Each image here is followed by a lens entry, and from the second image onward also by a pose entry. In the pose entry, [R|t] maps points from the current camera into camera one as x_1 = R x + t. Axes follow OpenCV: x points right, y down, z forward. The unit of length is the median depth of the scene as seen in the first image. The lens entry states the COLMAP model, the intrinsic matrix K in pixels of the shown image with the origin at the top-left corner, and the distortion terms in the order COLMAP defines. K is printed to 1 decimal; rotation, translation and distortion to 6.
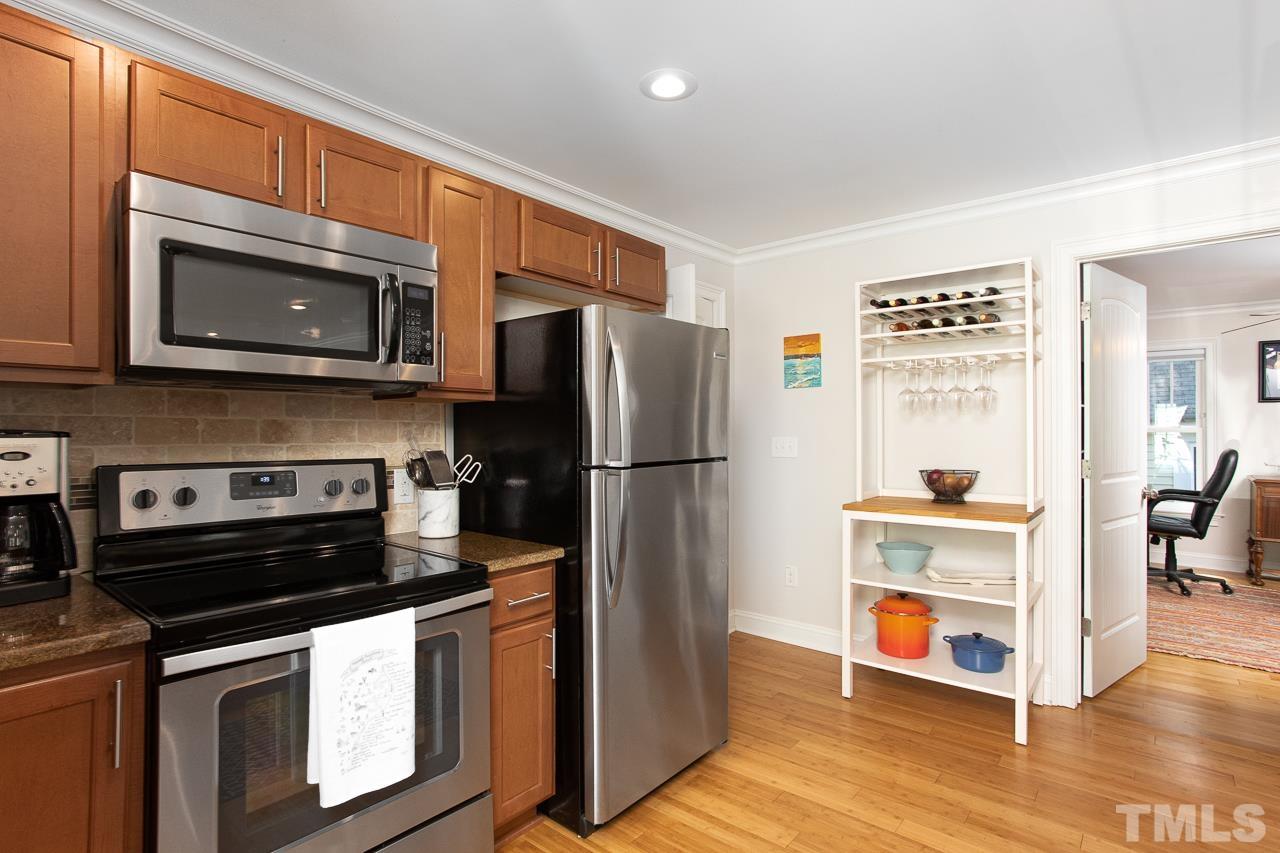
lens RADIAL K [[627.0, 0, 629.4], [0, 627.0, 433.6], [0, 0, 1]] dist [-0.025789, 0.008647]
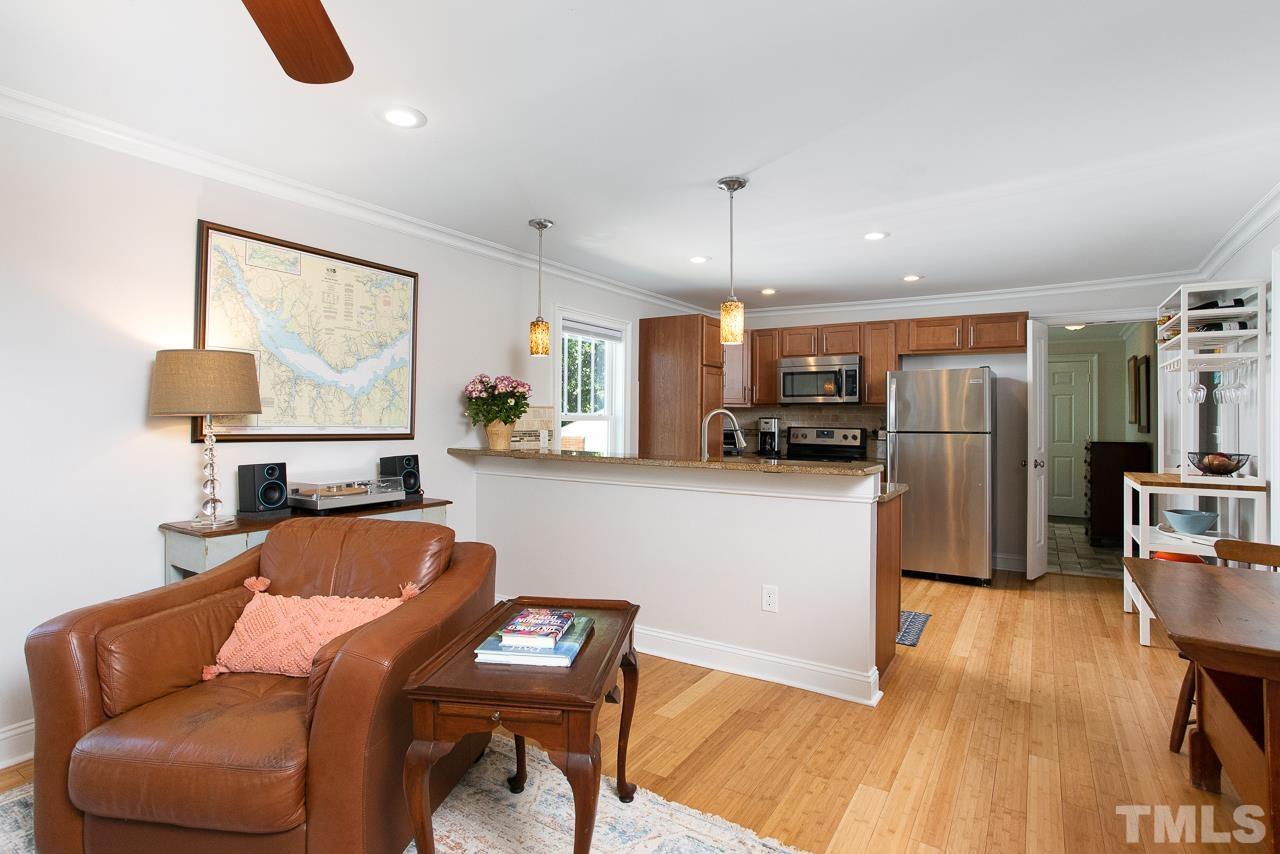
lens RADIAL K [[627.0, 0, 680.9], [0, 627.0, 417.5], [0, 0, 1]] dist [-0.025789, 0.008647]
pose [[0.188377, 0.003684, -0.982090, 2.551708], [-0.011505, 0.999933, 0.001544, -0.003964], [0.982029, 0.011008, 0.188407, -0.382536]]
